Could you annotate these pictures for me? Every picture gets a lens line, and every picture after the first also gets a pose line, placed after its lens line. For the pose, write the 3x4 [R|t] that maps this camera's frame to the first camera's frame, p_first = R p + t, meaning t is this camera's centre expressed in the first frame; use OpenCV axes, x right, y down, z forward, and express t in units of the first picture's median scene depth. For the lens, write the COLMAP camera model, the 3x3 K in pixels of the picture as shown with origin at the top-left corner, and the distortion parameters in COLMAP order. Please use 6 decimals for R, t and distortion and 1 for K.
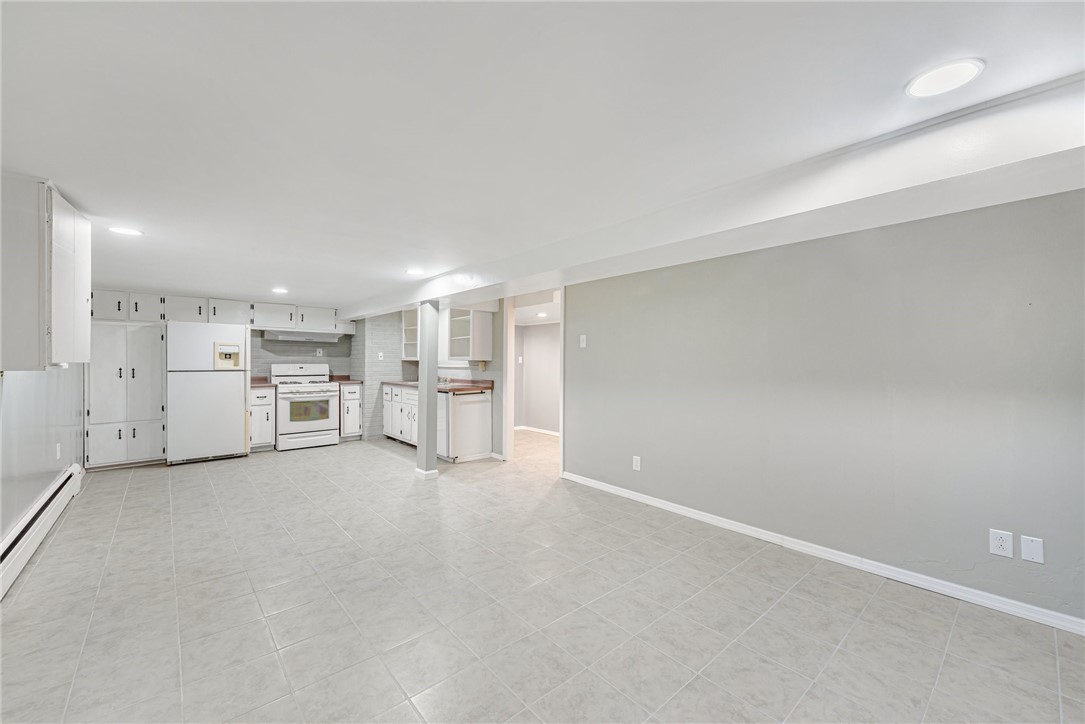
lens RADIAL K [[433.5, 0, 542.5], [0, 433.5, 362.0], [0, 0, 1]] dist [0.017249, -0.000332]
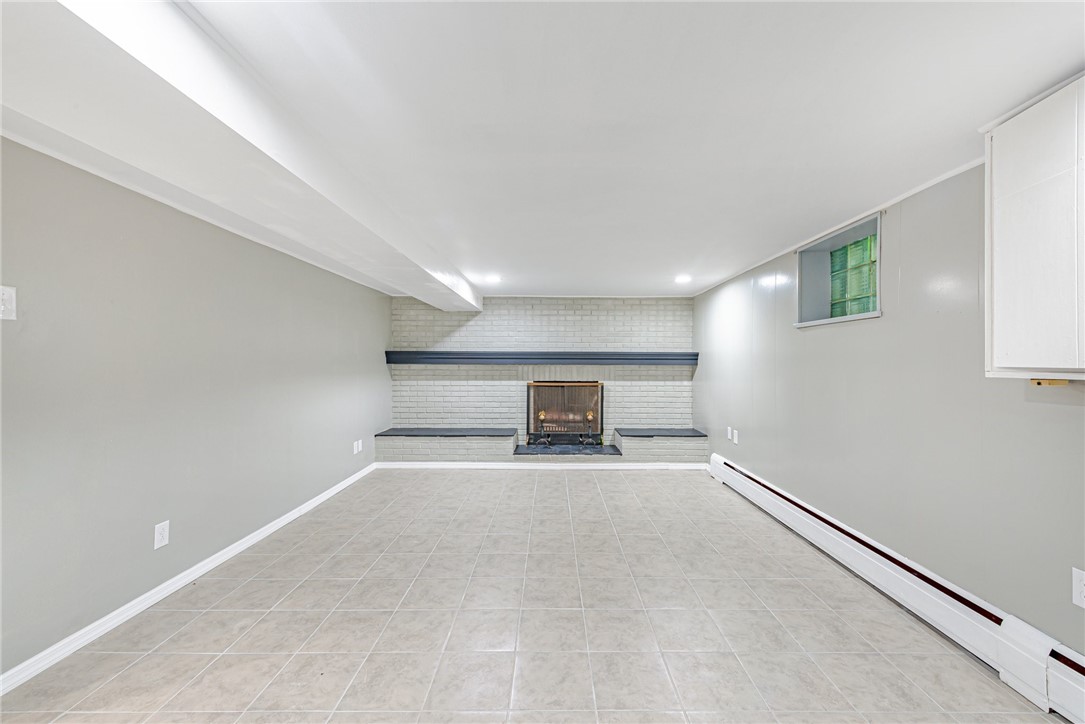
lens RADIAL K [[433.5, 0, 542.5], [0, 433.5, 362.0], [0, 0, 1]] dist [0.017249, -0.000332]
pose [[-0.744363, -0.005569, 0.667752, -0.717995], [-0.004537, 0.999984, 0.003283, -0.004518], [-0.667759, -0.000586, -0.744377, 1.413501]]
